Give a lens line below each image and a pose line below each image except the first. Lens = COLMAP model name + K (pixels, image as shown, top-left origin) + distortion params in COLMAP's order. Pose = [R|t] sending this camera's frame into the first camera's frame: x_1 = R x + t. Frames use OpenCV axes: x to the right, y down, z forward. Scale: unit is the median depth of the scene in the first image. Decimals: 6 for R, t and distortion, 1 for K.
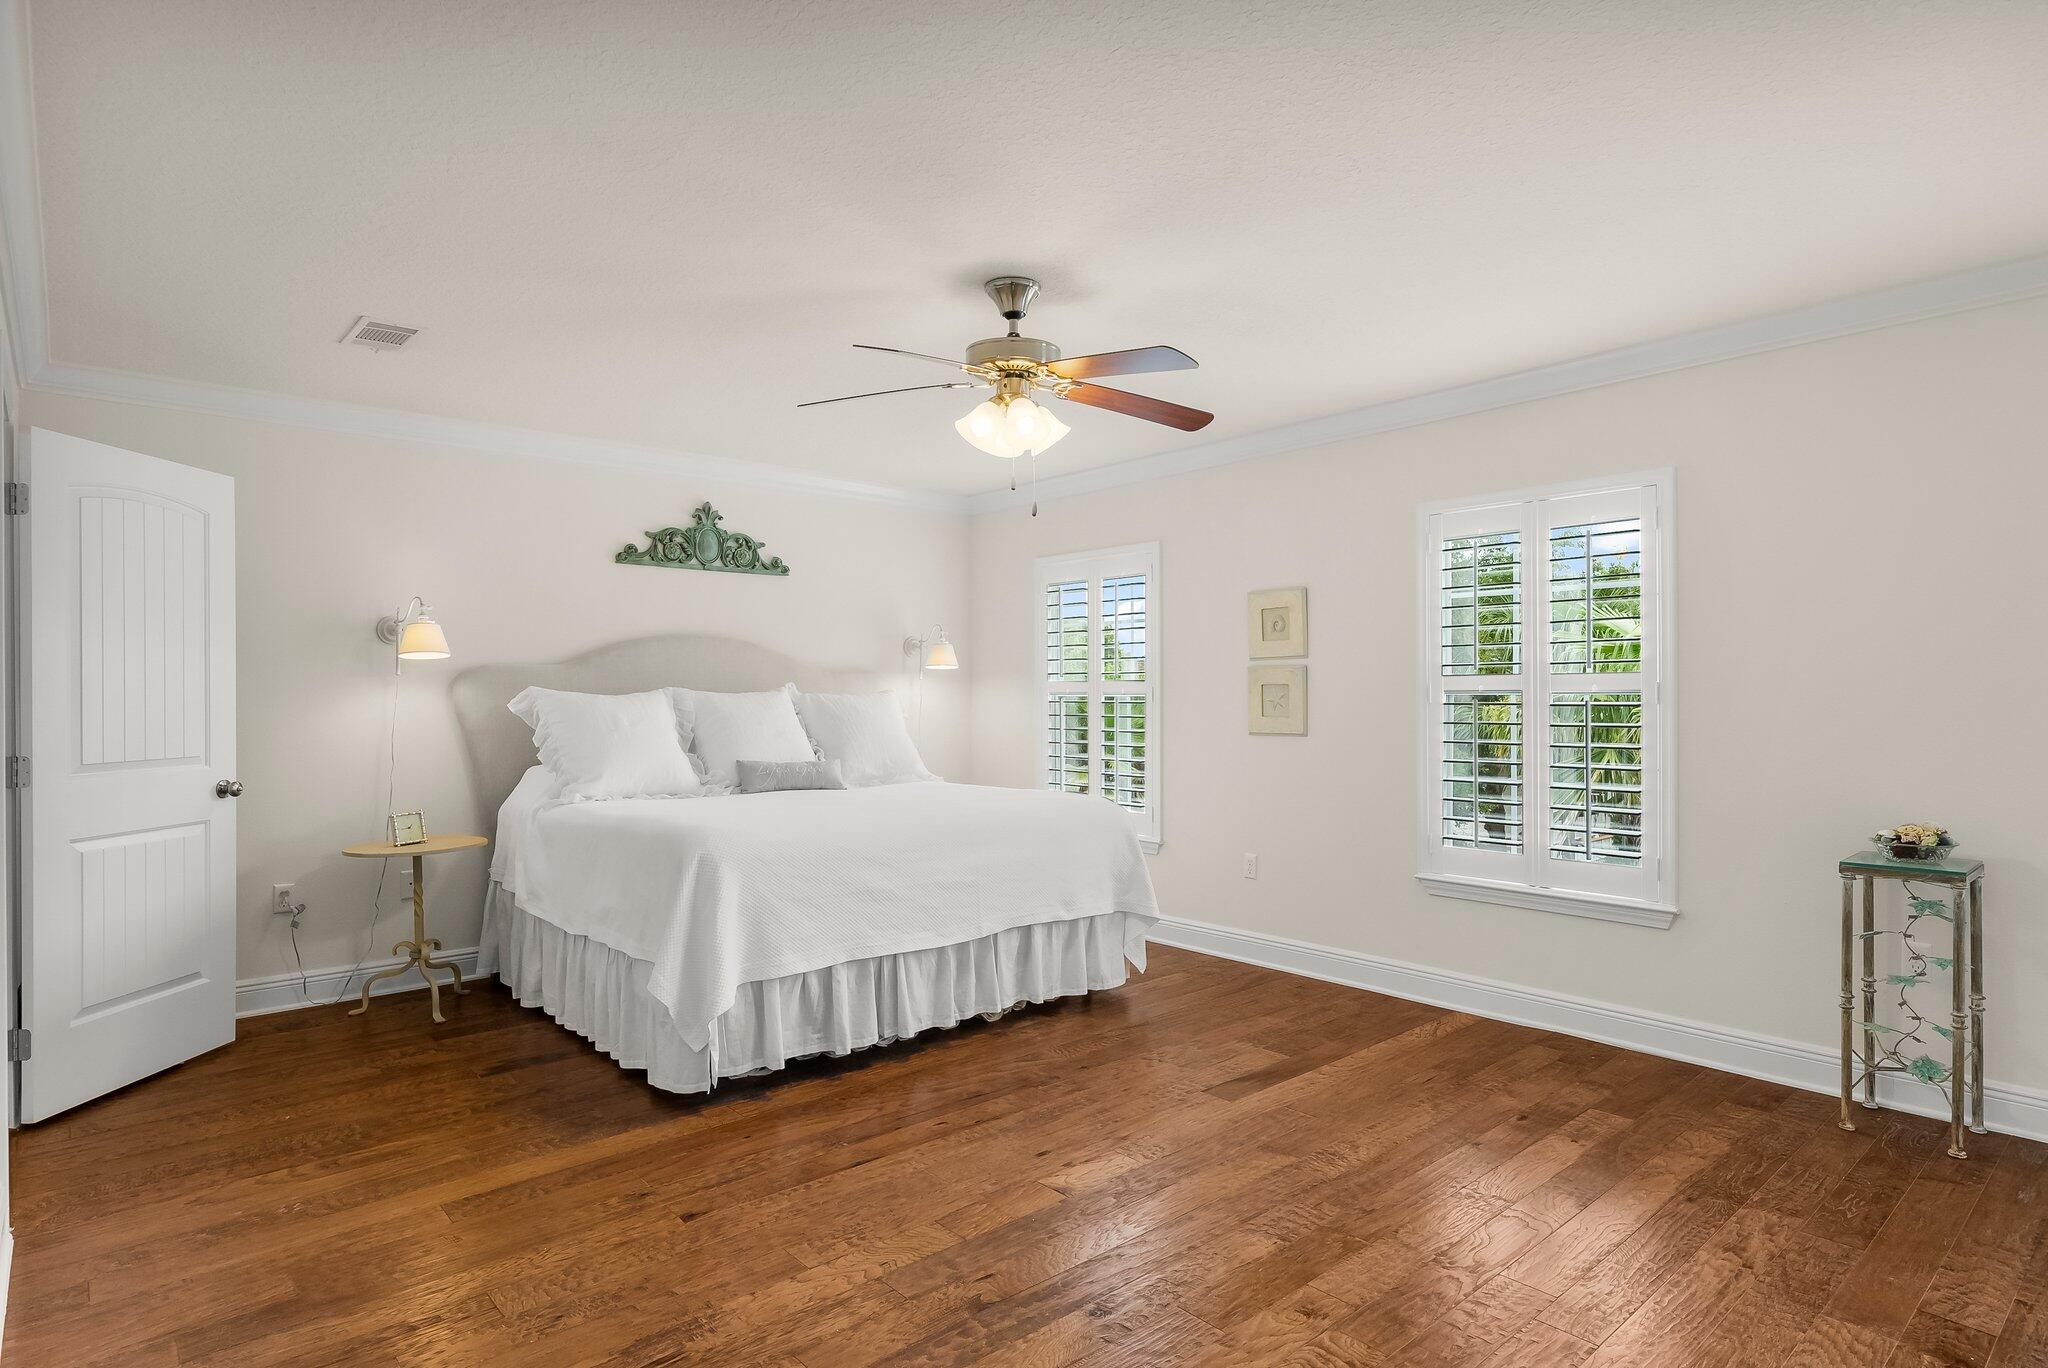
lens RADIAL K [[1092.0, 0, 1022.0], [0, 1092.0, 679.3], [0, 0, 1]] dist [0.003146, -0.000435]
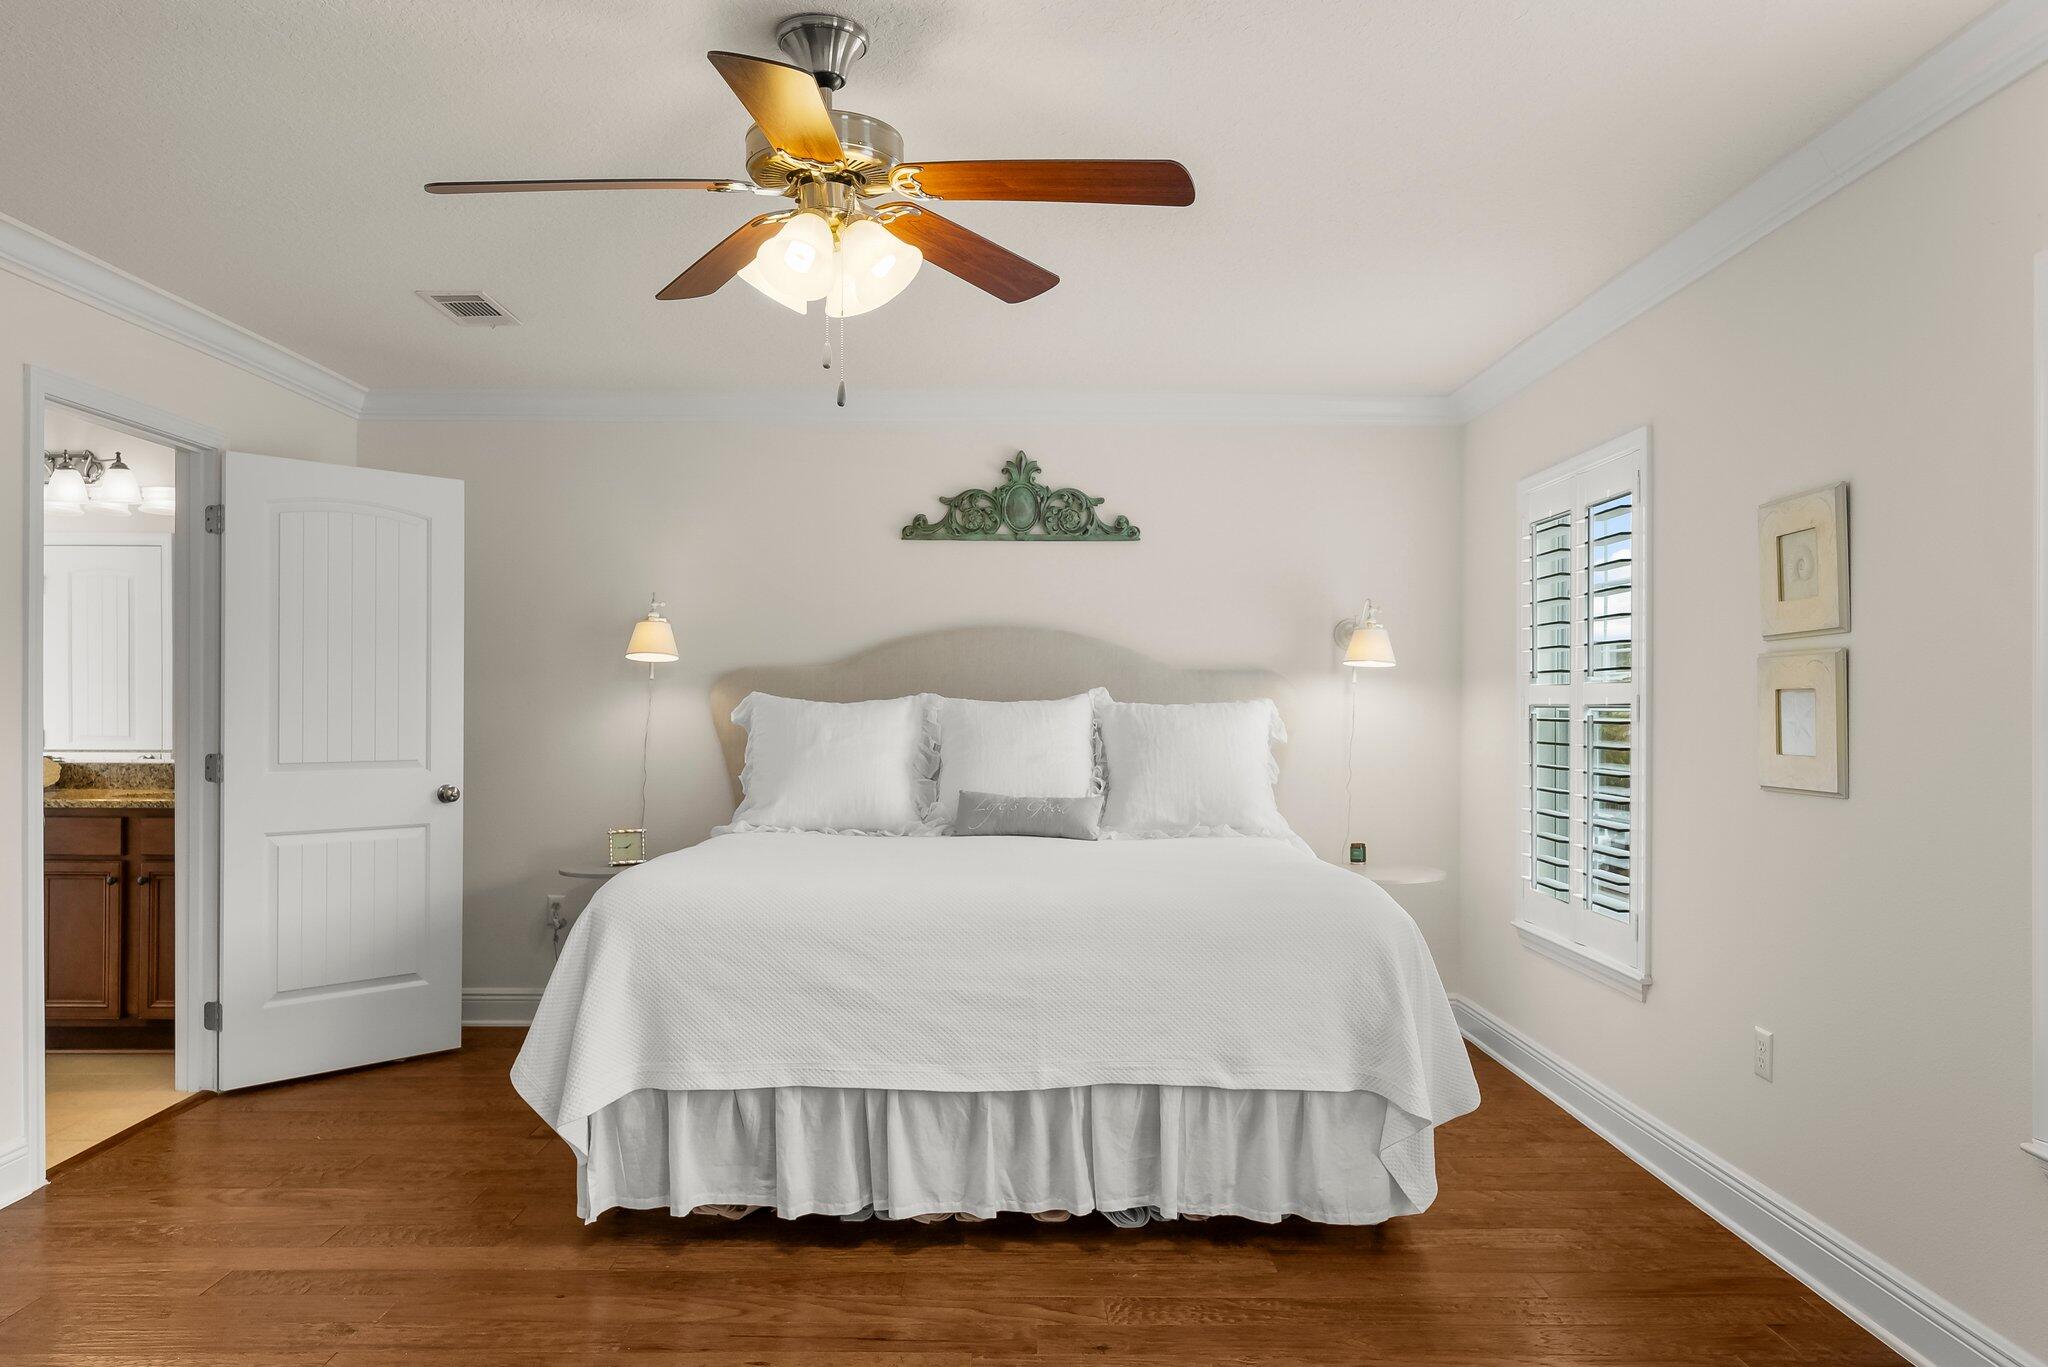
lens RADIAL K [[1350.6, 0, 1031.4], [0, 1350.6, 687.9], [0, 0, 1]] dist [0.002524, 0.004407]
pose [[0.756481, -0.000999, -0.654015, 0.427027], [0.001164, 0.999999, -0.000181, 0.004314], [0.654014, -0.000625, 0.756482, 0.371023]]
